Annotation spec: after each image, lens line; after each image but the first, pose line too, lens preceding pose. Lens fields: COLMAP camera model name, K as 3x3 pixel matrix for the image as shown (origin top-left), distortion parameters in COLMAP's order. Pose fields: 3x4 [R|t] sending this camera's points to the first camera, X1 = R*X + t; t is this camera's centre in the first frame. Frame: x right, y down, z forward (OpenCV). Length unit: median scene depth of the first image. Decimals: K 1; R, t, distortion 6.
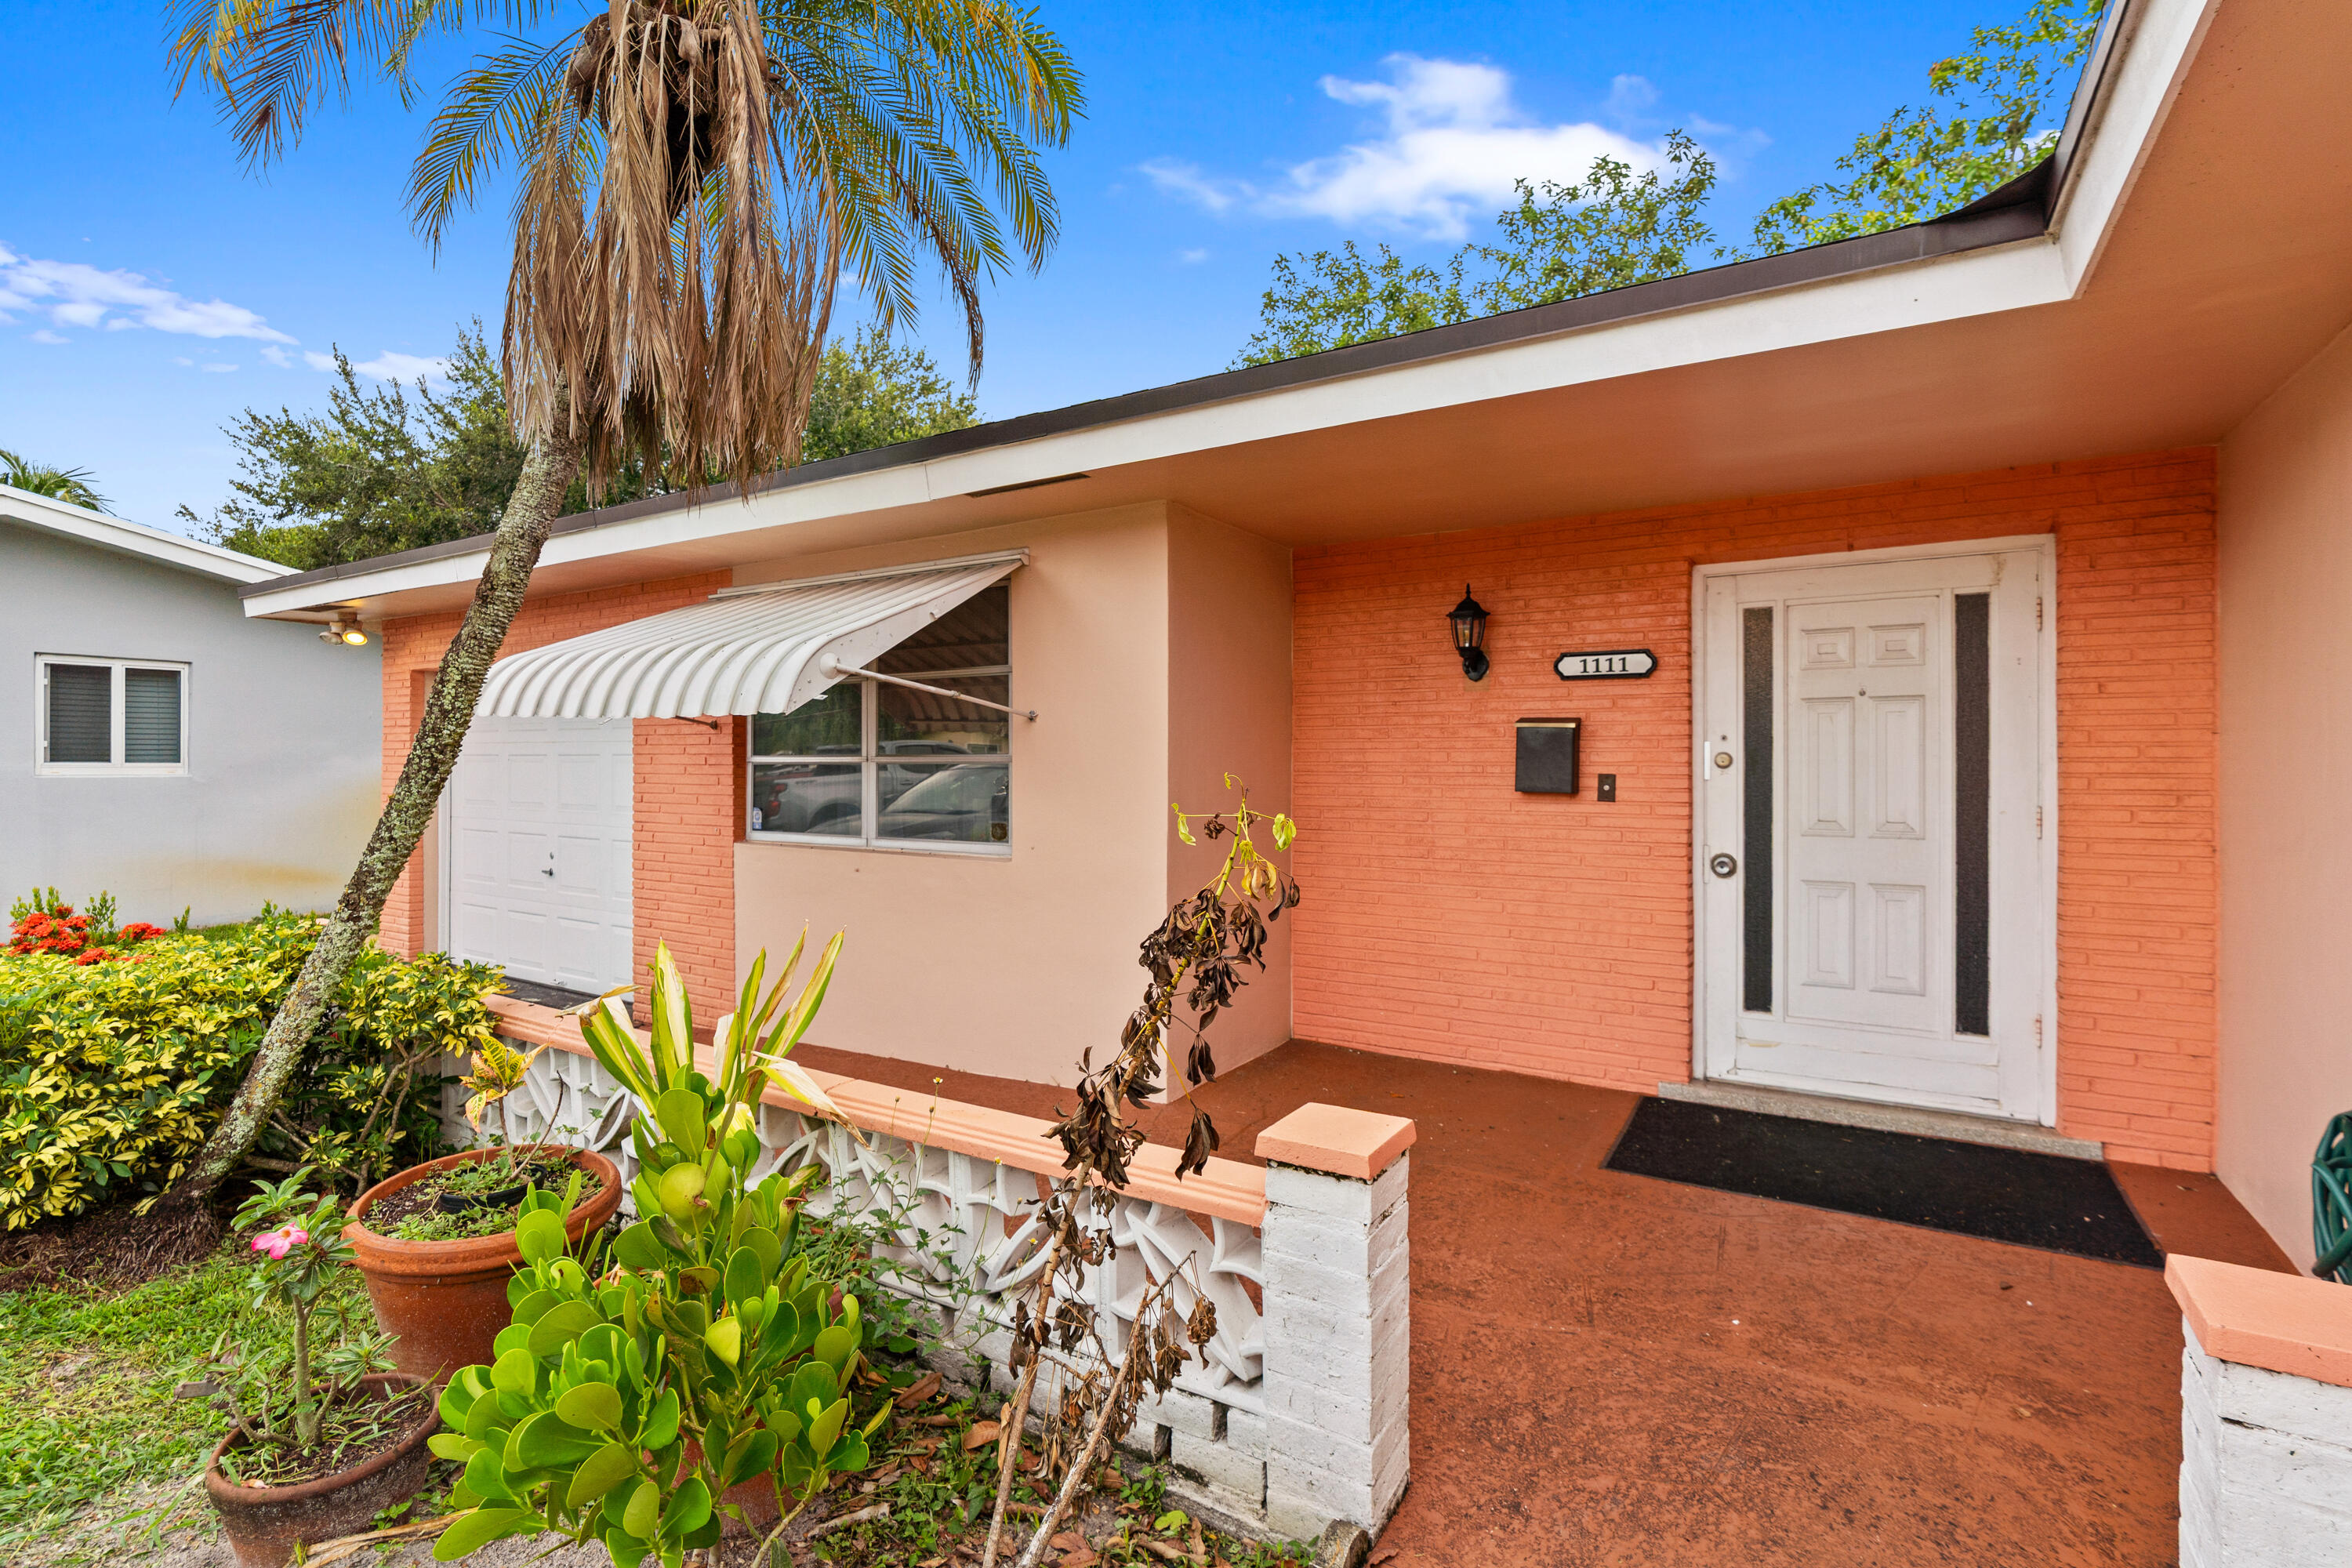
lens RADIAL K [[1075.2, 0, 1178.2], [0, 1075.2, 761.8], [0, 0, 1]] dist [-0.000704, -0.000067]
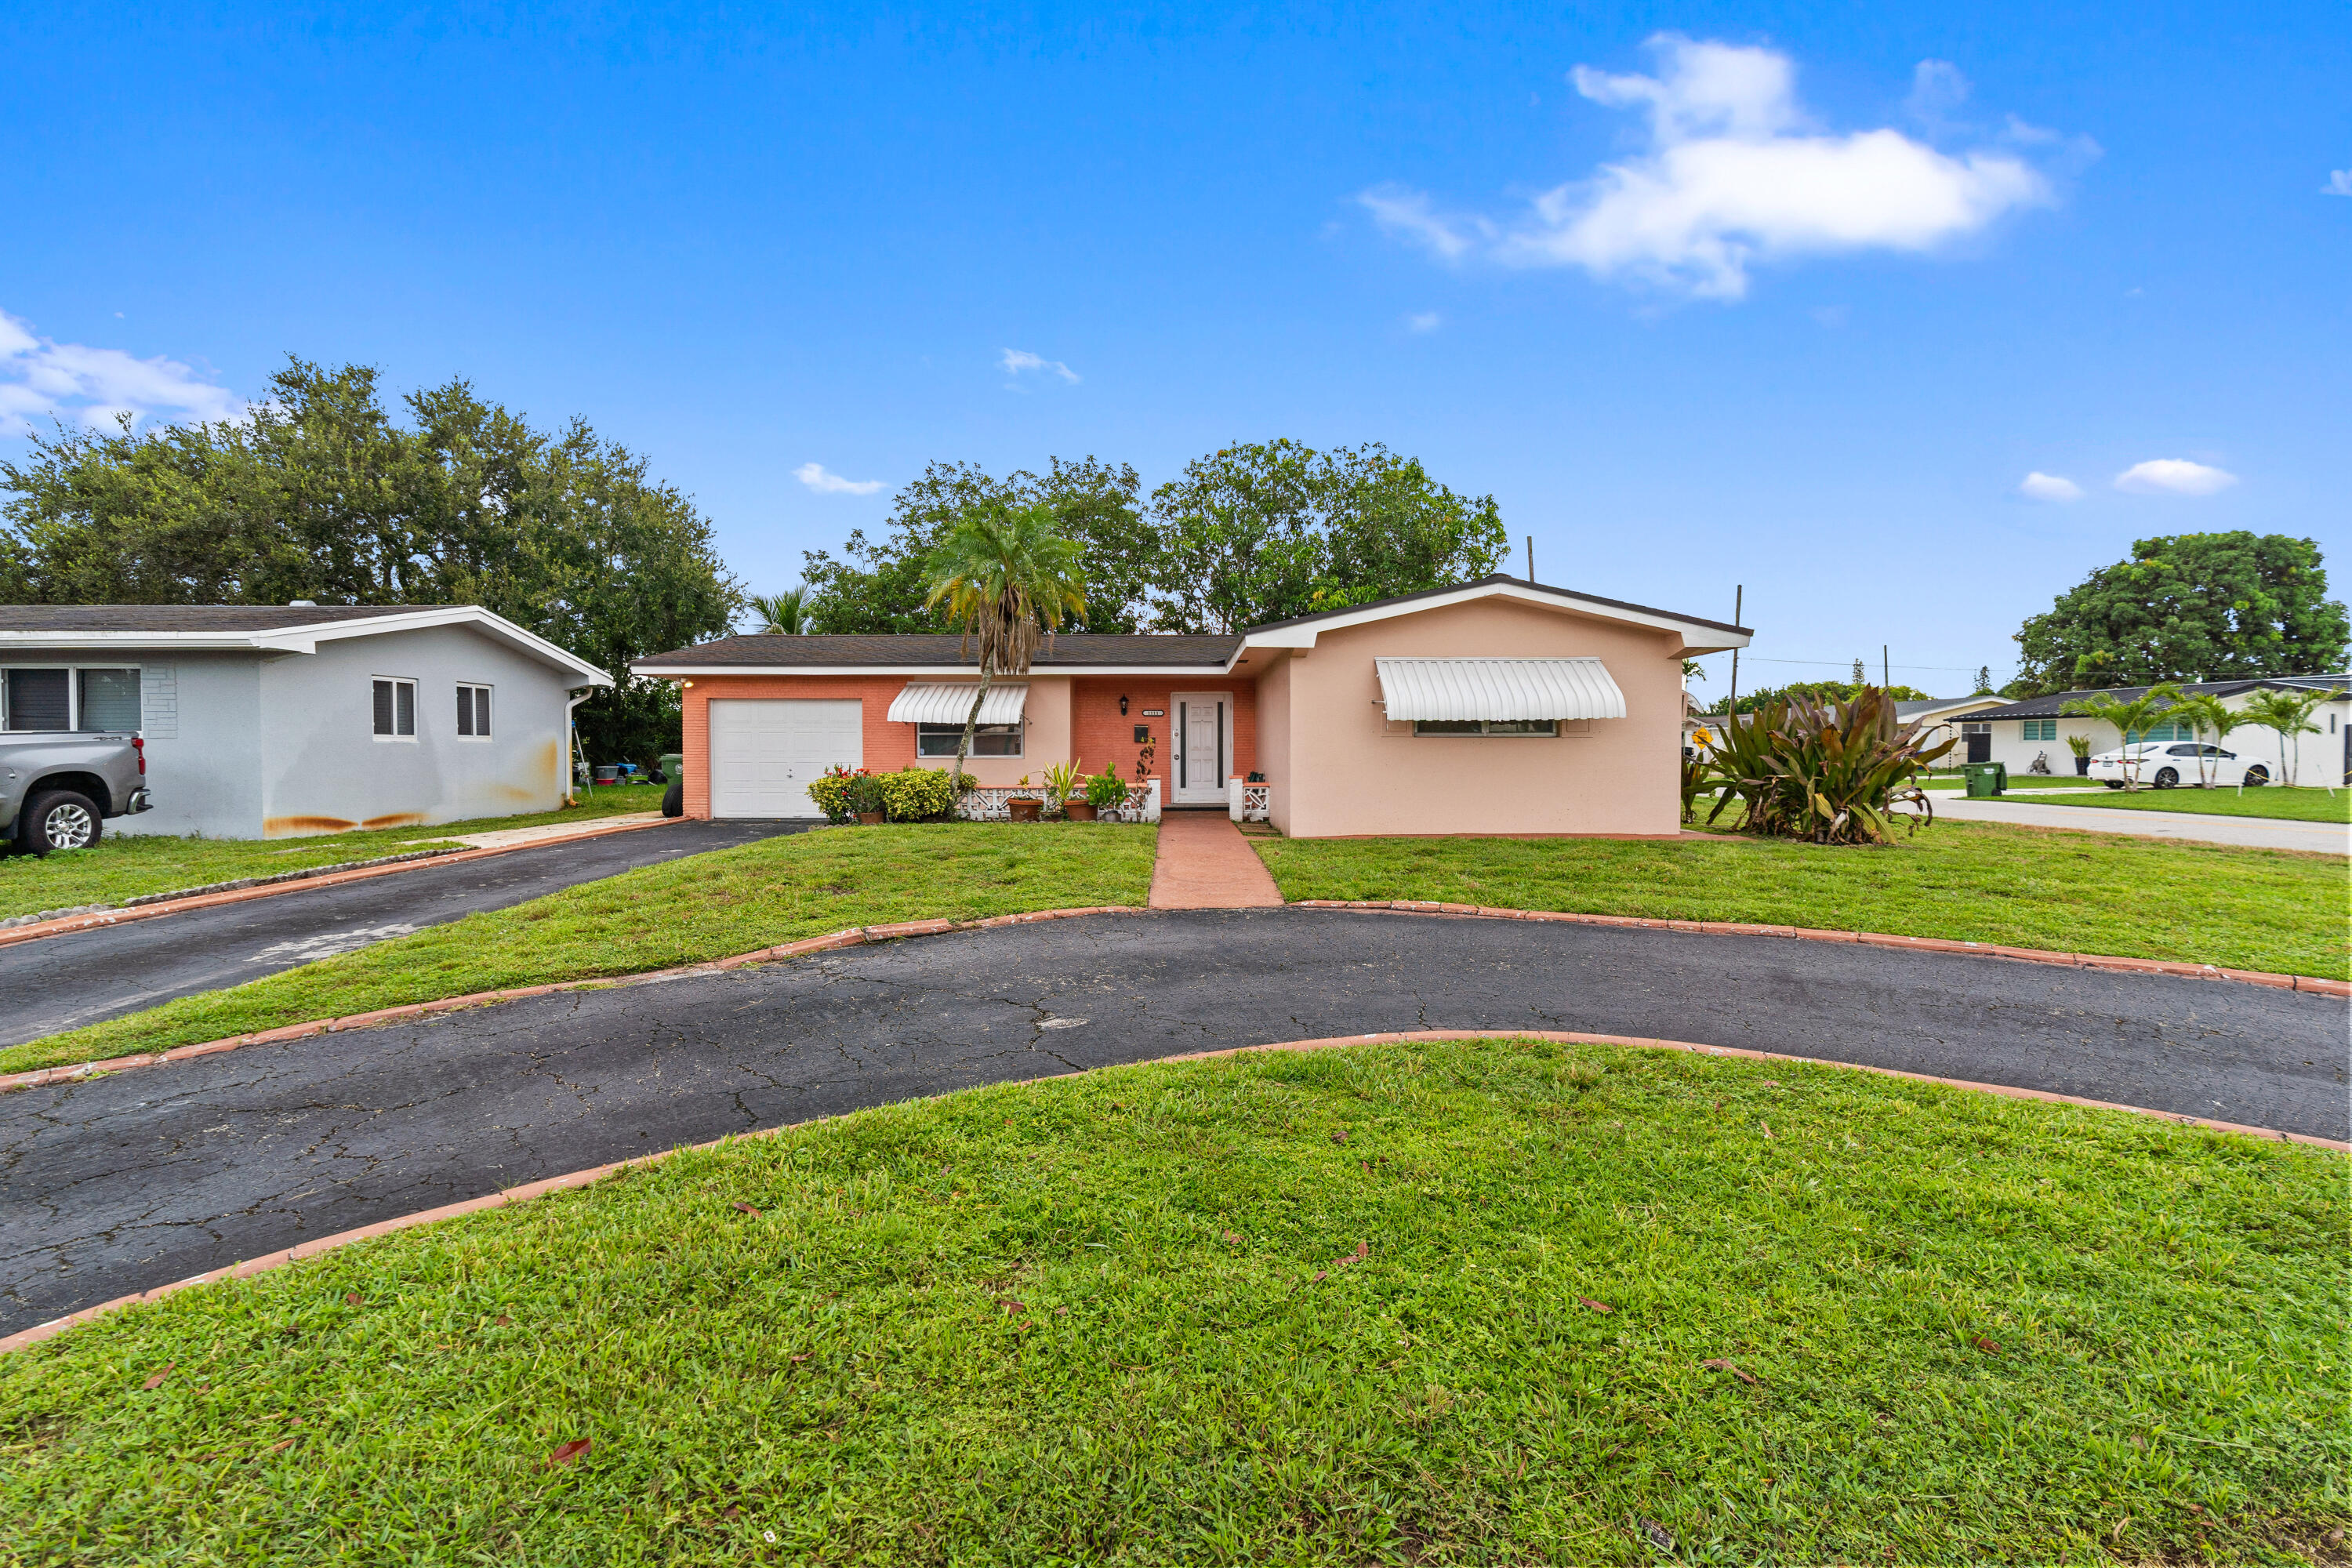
lens RADIAL K [[1075.2, 0, 1178.2], [0, 1075.2, 761.8], [0, 0, 1]] dist [-0.000704, -0.000067]
pose [[0.842453, -0.013373, 0.538603, -1.832876], [0.000695, 0.999718, 0.023734, 0.007327], [-0.538769, -0.019621, 0.842225, -2.685619]]
